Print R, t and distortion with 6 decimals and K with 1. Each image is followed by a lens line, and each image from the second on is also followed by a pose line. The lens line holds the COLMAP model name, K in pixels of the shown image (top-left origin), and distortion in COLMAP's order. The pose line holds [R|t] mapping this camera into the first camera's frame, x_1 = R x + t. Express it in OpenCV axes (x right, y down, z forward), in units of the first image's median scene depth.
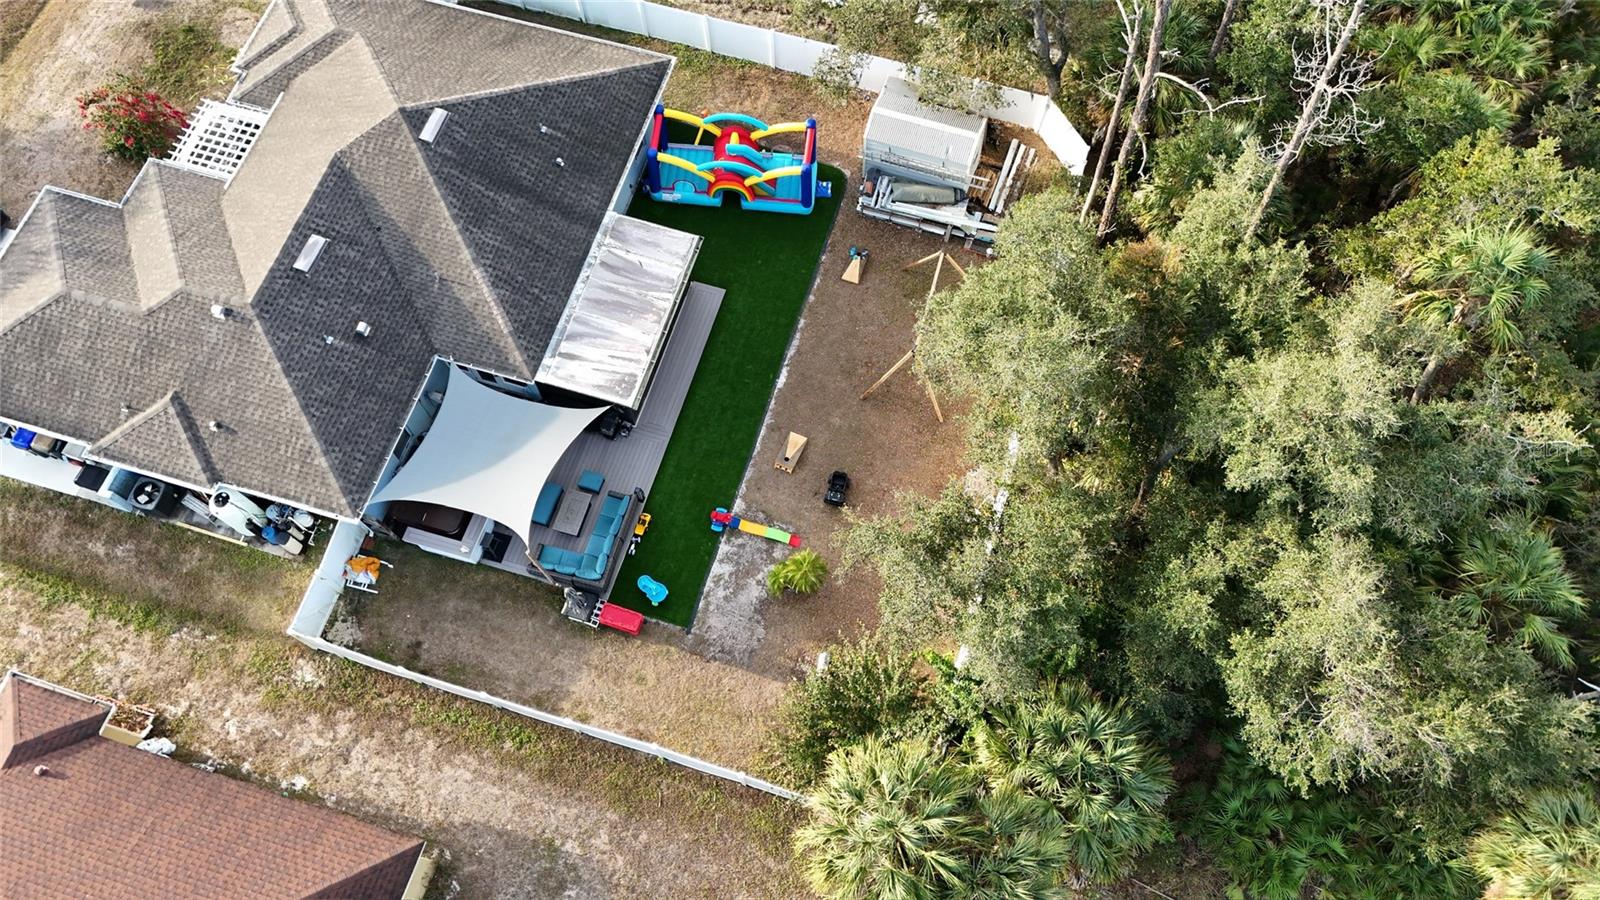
lens RADIAL K [[1166.8, 0, 796.7], [0, 1166.8, 447.0], [0, 0, 1]] dist [0.083820, -0.079764]
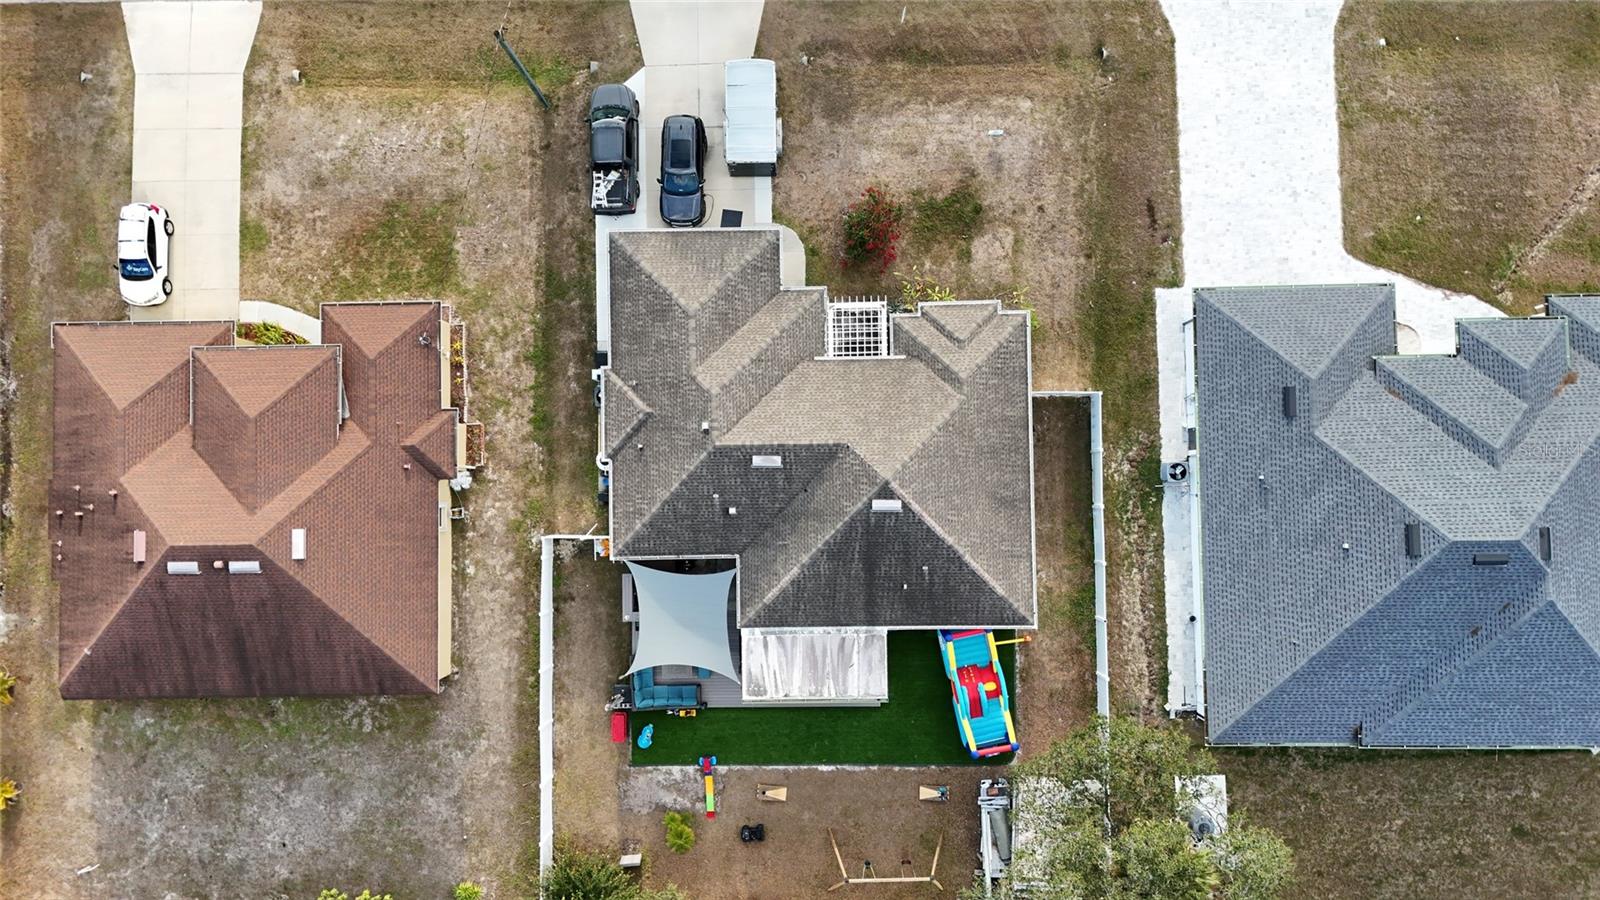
lens RADIAL K [[1179.2, 0, 795.2], [0, 1179.2, 446.4], [0, 0, 1]] dist [0.178439, -0.484279]
pose [[0.305390, 0.951752, -0.030093, -0.369771], [-0.862494, 0.289866, 0.414828, -0.779548], [0.403536, -0.100729, 0.909402, -0.278545]]
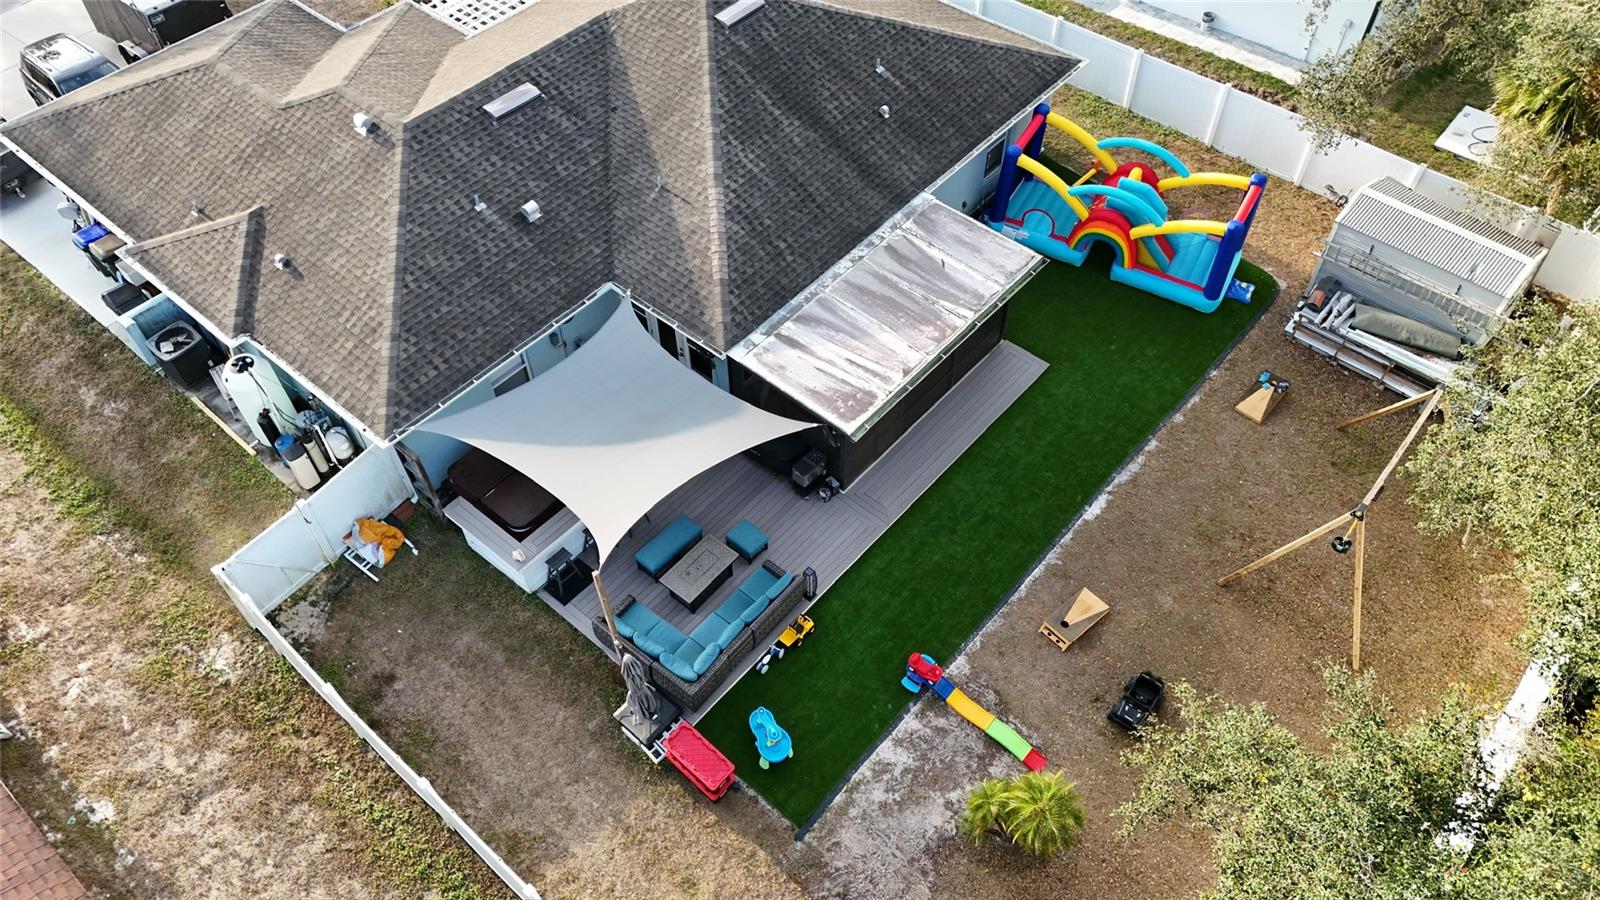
lens RADIAL K [[1166.8, 0, 796.7], [0, 1166.8, 447.0], [0, 0, 1]] dist [0.083820, -0.079764]
pose [[0.914390, 0.316543, -0.252373, -0.011389], [-0.372251, 0.902455, -0.216807, 0.111746], [0.159126, 0.292192, 0.943028, 0.415039]]
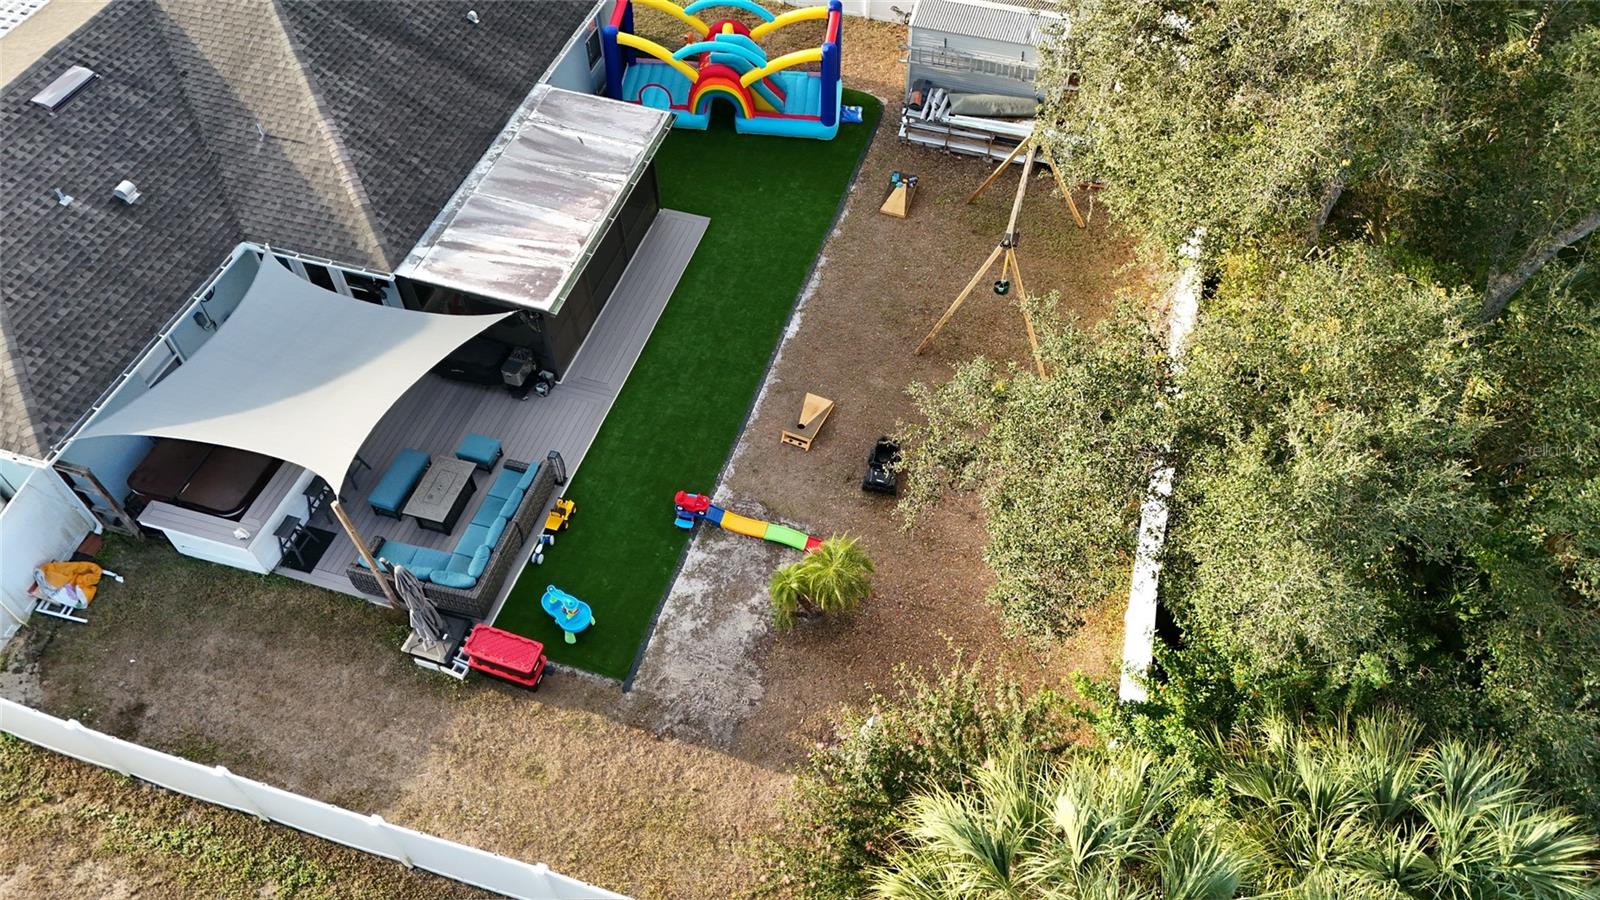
lens RADIAL K [[1169.7, 0, 794.5], [0, 1169.7, 446.2], [0, 0, 1]] dist [0.075172, -0.063928]
pose [[0.999992, 0.003957, -0.001085, -0.011703], [-0.004102, 0.963092, -0.269141, 0.195373], [-0.000020, 0.269144, 0.963100, 0.419630]]
